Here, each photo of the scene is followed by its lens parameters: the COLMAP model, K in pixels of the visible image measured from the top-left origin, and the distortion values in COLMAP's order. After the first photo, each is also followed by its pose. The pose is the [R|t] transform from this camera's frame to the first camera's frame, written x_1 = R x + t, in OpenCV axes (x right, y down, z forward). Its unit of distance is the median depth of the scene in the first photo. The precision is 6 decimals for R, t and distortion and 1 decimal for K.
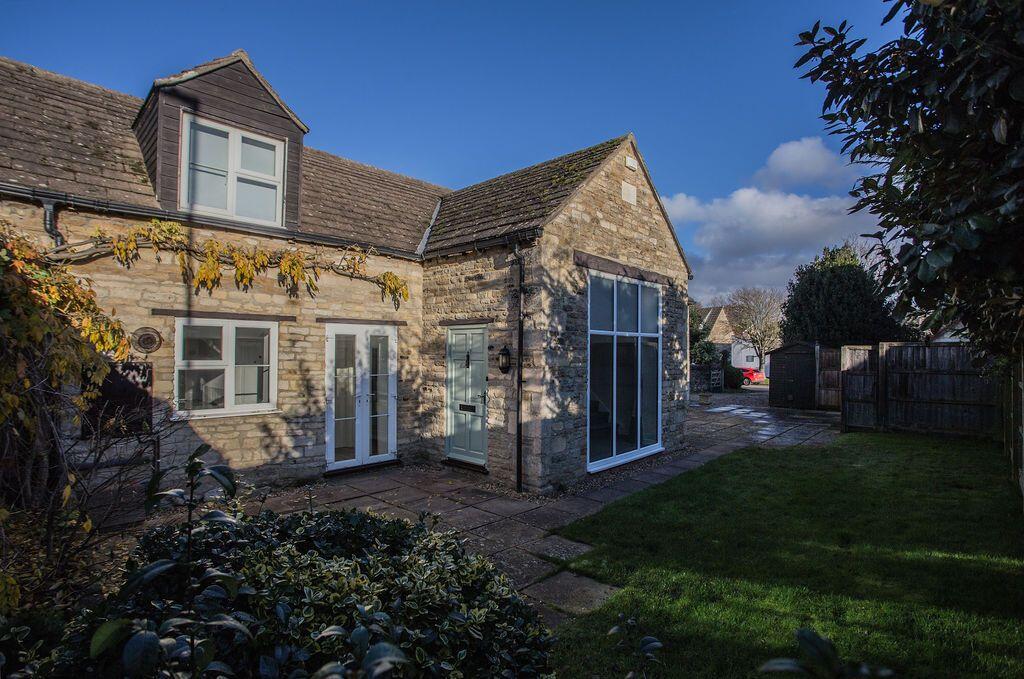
lens RADIAL K [[503.5, 0, 502.2], [0, 503.5, 343.3], [0, 0, 1]] dist [-0.028646, 0.004299]
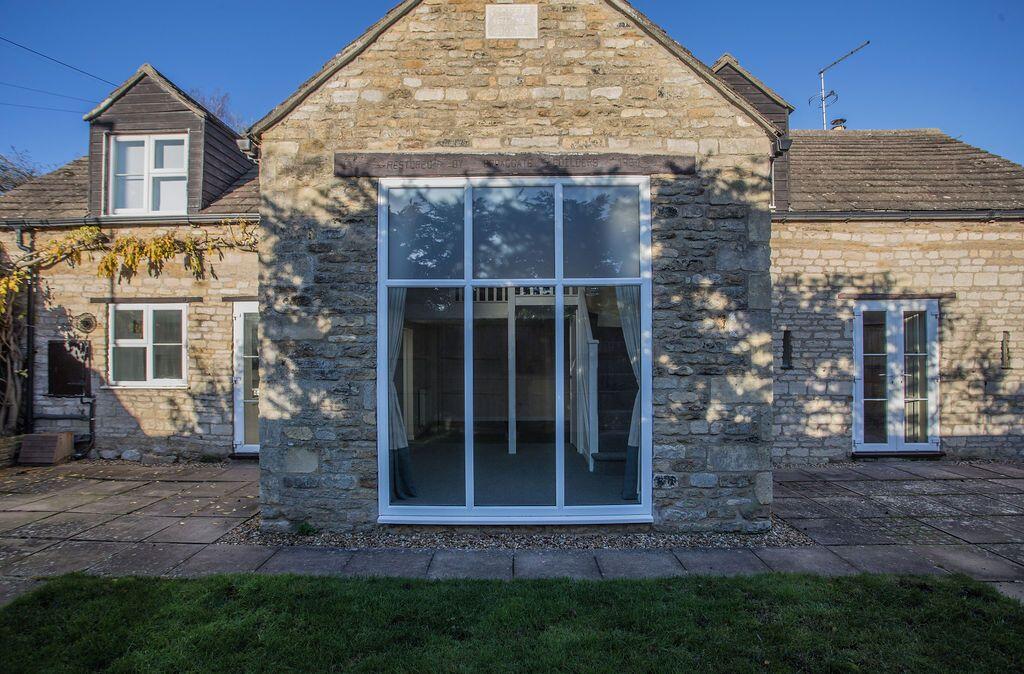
lens RADIAL K [[503.5, 0, 508.2], [0, 503.5, 340.8], [0, 0, 1]] dist [-0.028646, 0.004299]
pose [[0.675964, -0.019157, -0.736685, 0.784547], [0.018920, 0.999784, -0.008638, 0.058303], [0.736692, -0.008099, 0.676180, 0.781930]]
